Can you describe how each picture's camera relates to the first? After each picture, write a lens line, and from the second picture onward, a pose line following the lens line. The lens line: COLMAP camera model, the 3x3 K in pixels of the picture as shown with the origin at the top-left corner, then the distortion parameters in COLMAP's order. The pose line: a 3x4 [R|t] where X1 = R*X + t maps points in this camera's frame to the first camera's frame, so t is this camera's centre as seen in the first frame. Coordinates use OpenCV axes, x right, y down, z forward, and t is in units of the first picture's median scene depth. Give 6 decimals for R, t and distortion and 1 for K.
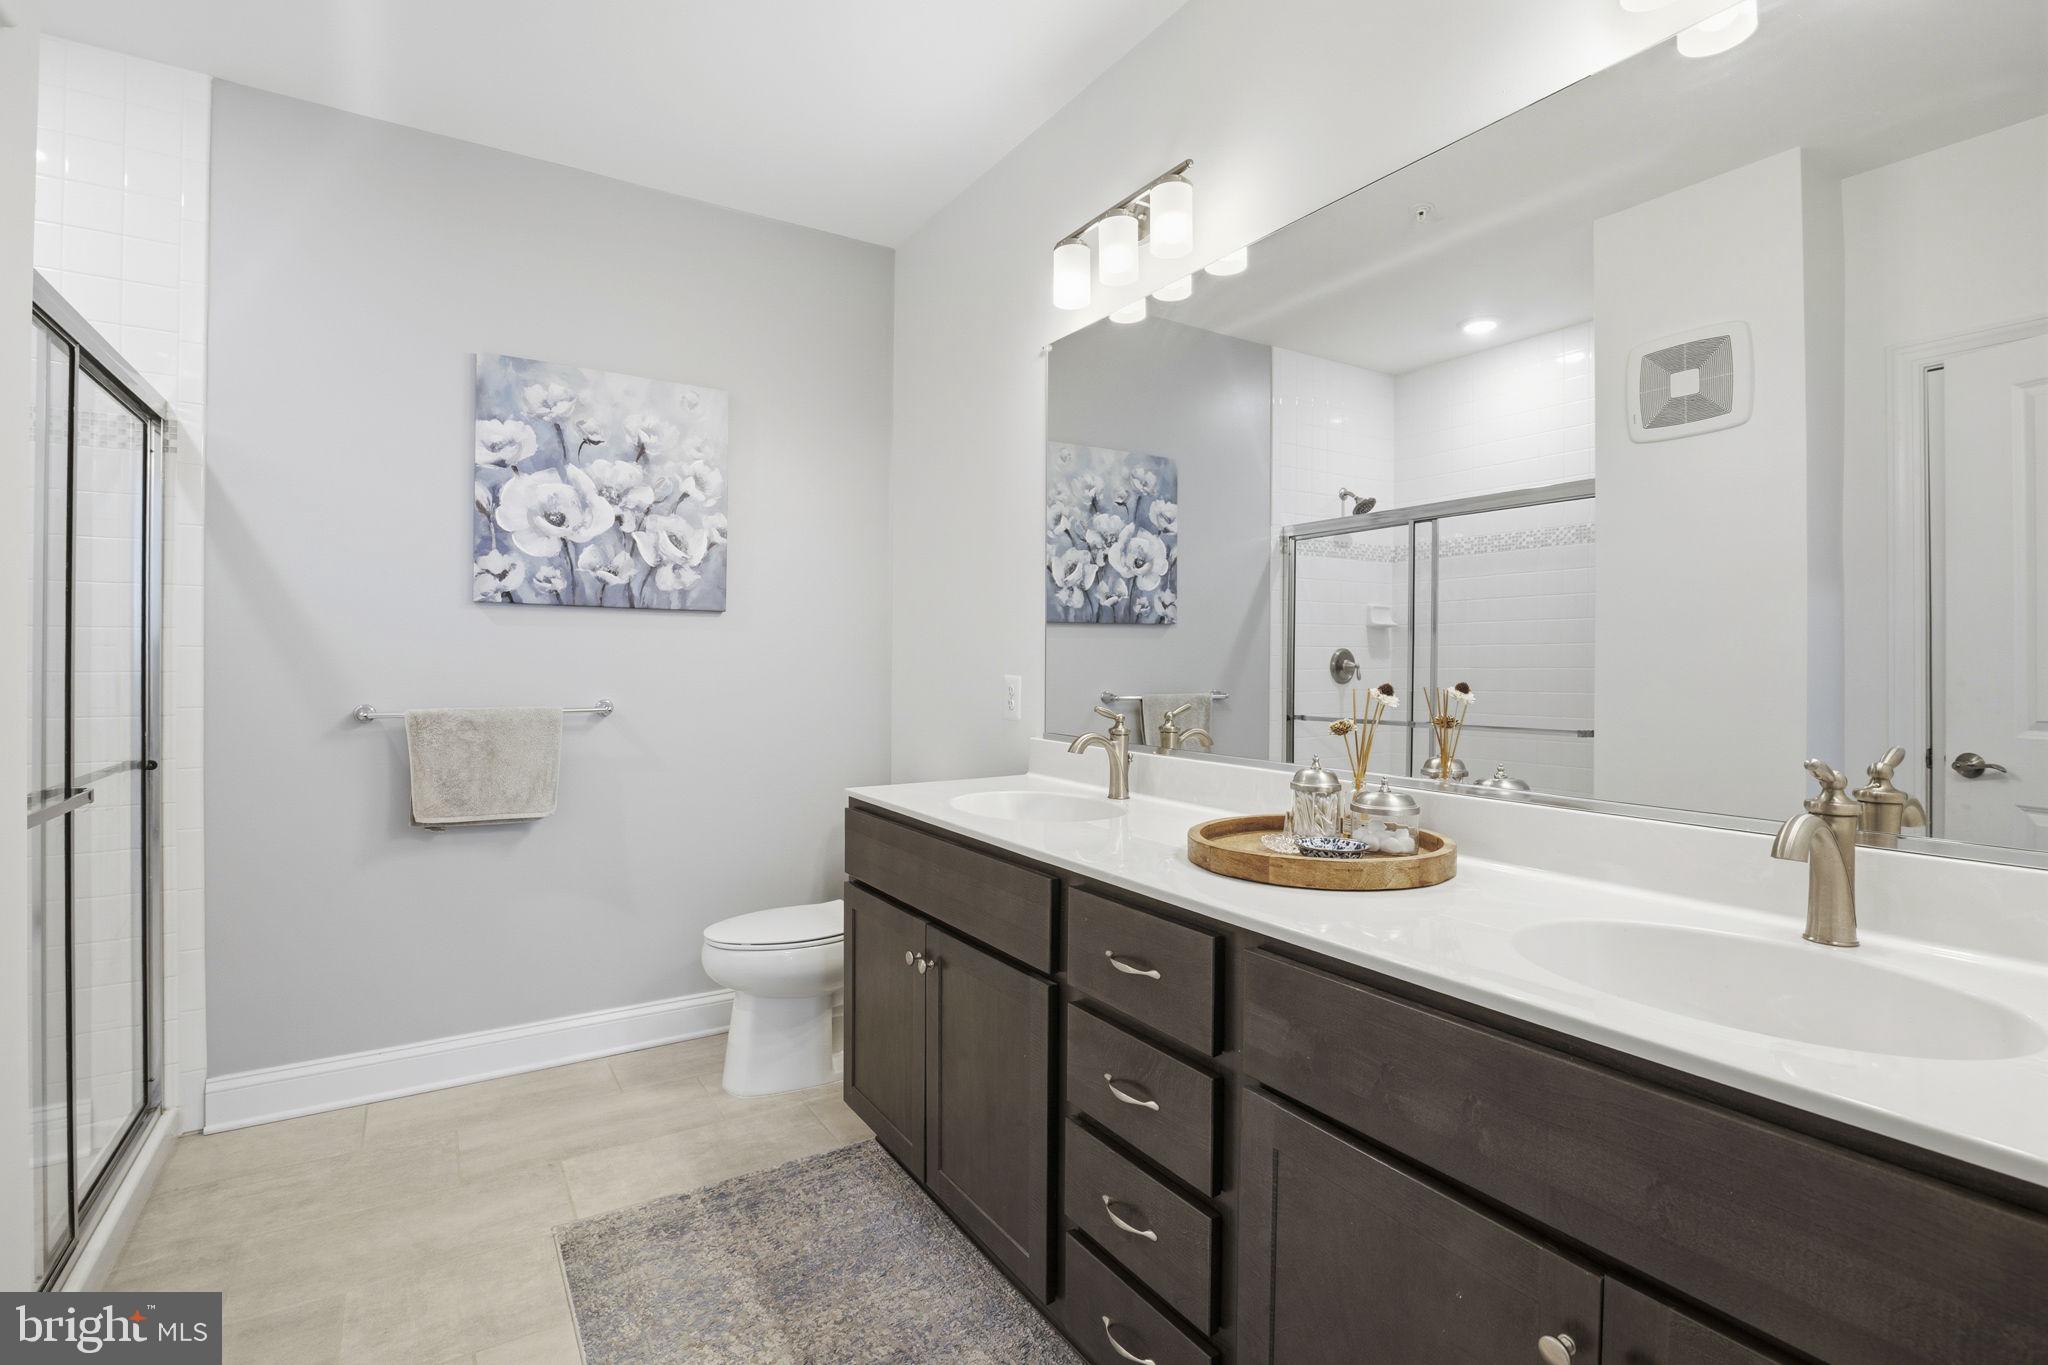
lens RADIAL K [[958.9, 0, 1024.7], [0, 958.9, 668.3], [0, 0, 1]] dist [-0.014199, -0.000210]
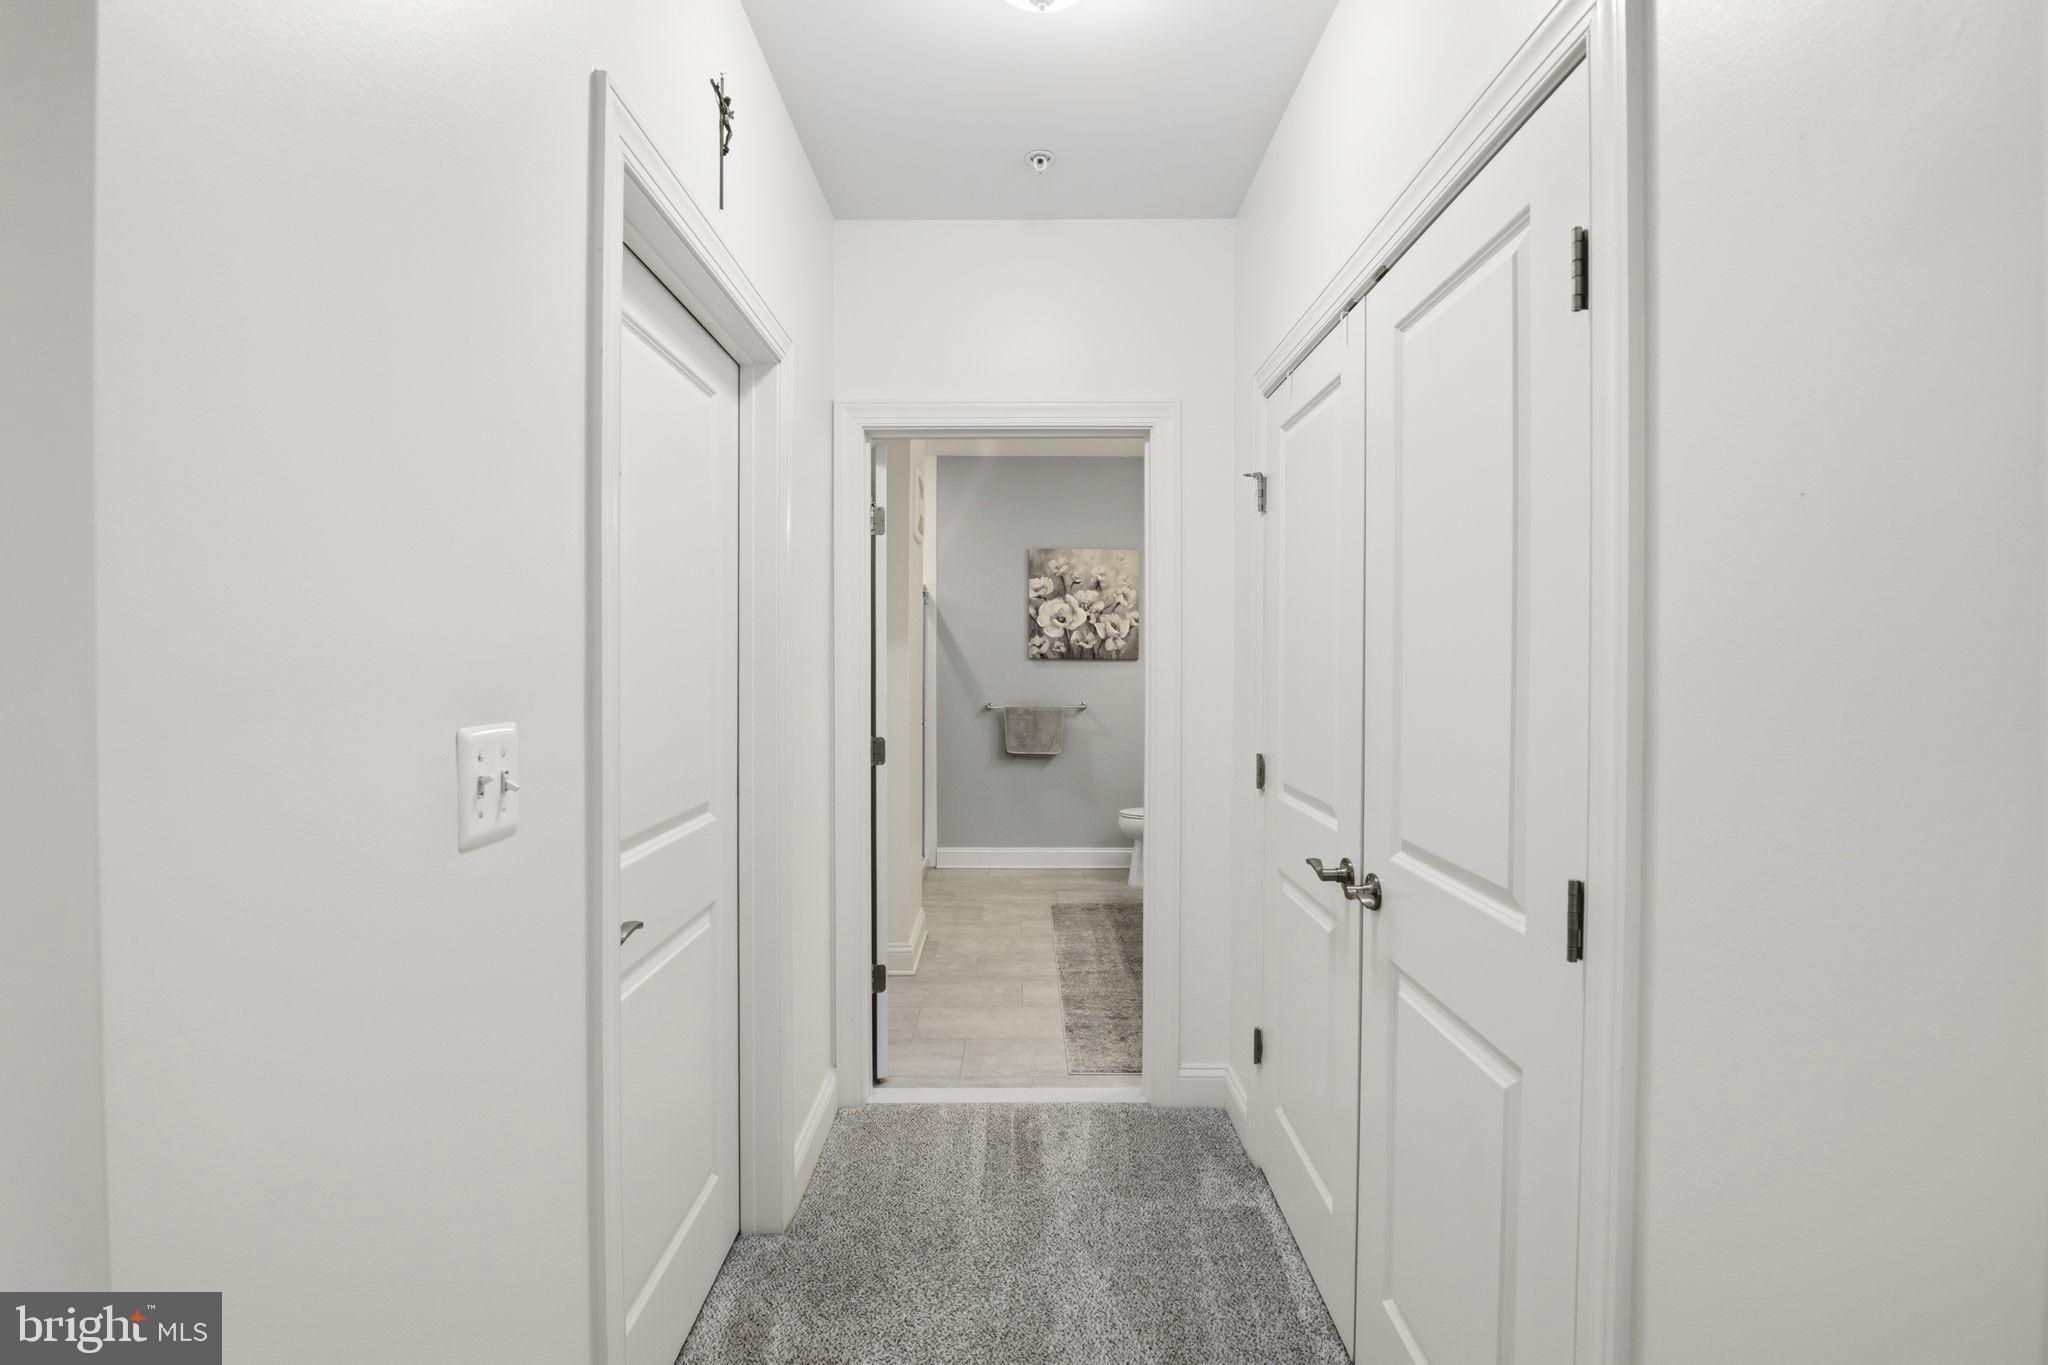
lens RADIAL K [[958.9, 0, 1021.7], [0, 958.9, 671.6], [0, 0, 1]] dist [-0.014199, -0.000210]
pose [[0.849121, 0.005862, -0.528166, 0.589642], [0.001399, 0.999910, 0.013346, -0.066098], [0.528196, -0.012071, 0.849036, -0.910169]]
